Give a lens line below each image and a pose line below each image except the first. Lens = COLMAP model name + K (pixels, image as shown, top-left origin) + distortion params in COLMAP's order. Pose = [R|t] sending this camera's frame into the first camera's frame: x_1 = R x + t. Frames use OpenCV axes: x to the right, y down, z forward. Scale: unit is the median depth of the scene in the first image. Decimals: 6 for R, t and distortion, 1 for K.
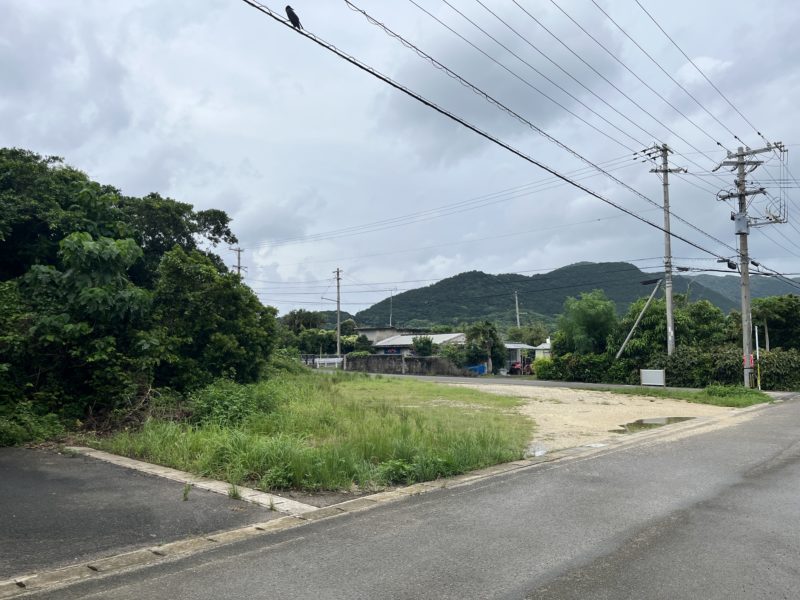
lens RADIAL K [[601.1, 0, 399.4], [0, 601.1, 307.7], [0, 0, 1]] dist [0.070326, -0.099572]
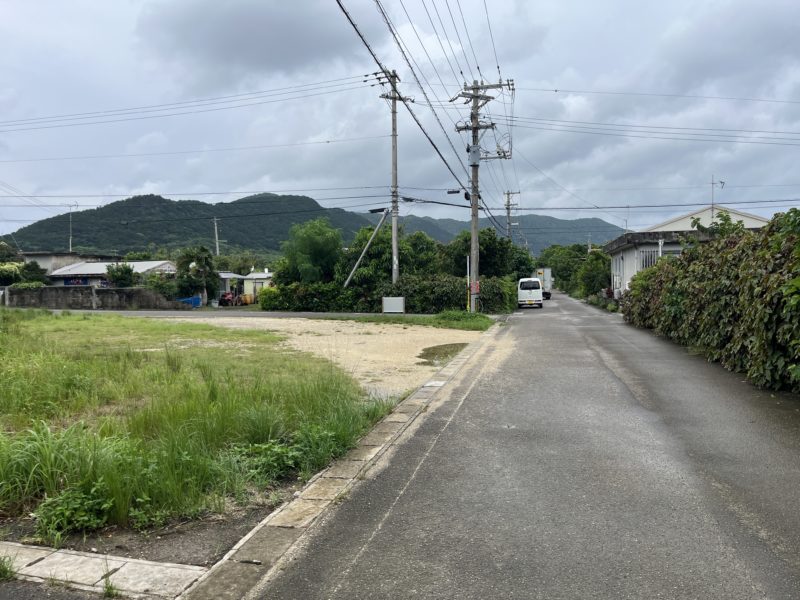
lens RADIAL K [[601.1, 0, 399.4], [0, 601.1, 307.7], [0, 0, 1]] dist [0.070326, -0.099572]
pose [[0.872417, -0.027032, 0.488014, -0.063718], [-0.028811, 0.993889, 0.106559, 0.013329], [-0.487912, -0.107025, 0.866307, 0.133157]]
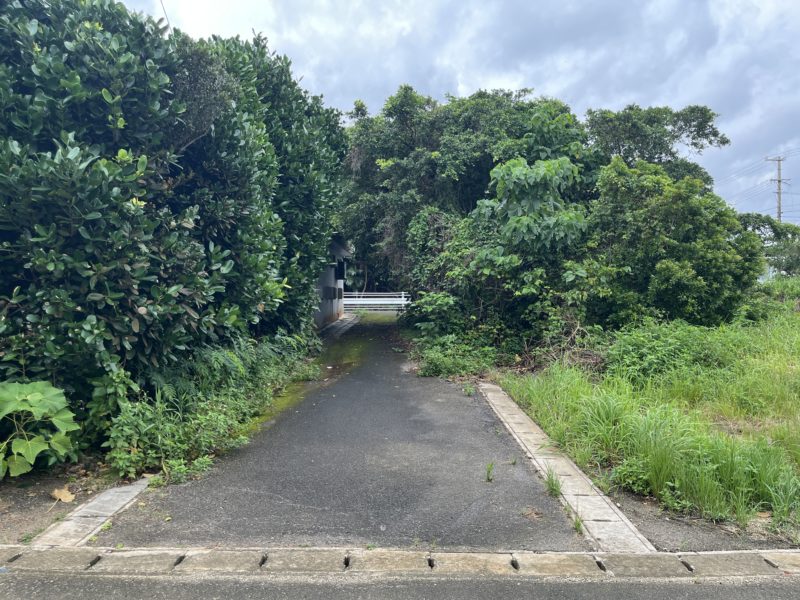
lens RADIAL K [[601.1, 0, 399.4], [0, 601.1, 307.7], [0, 0, 1]] dist [0.070326, -0.099572]
pose [[0.661121, 0.017825, -0.750067, 0.037096], [0.064917, 0.994610, 0.080855, 0.010068], [0.747465, -0.102147, 0.656400, 0.124436]]
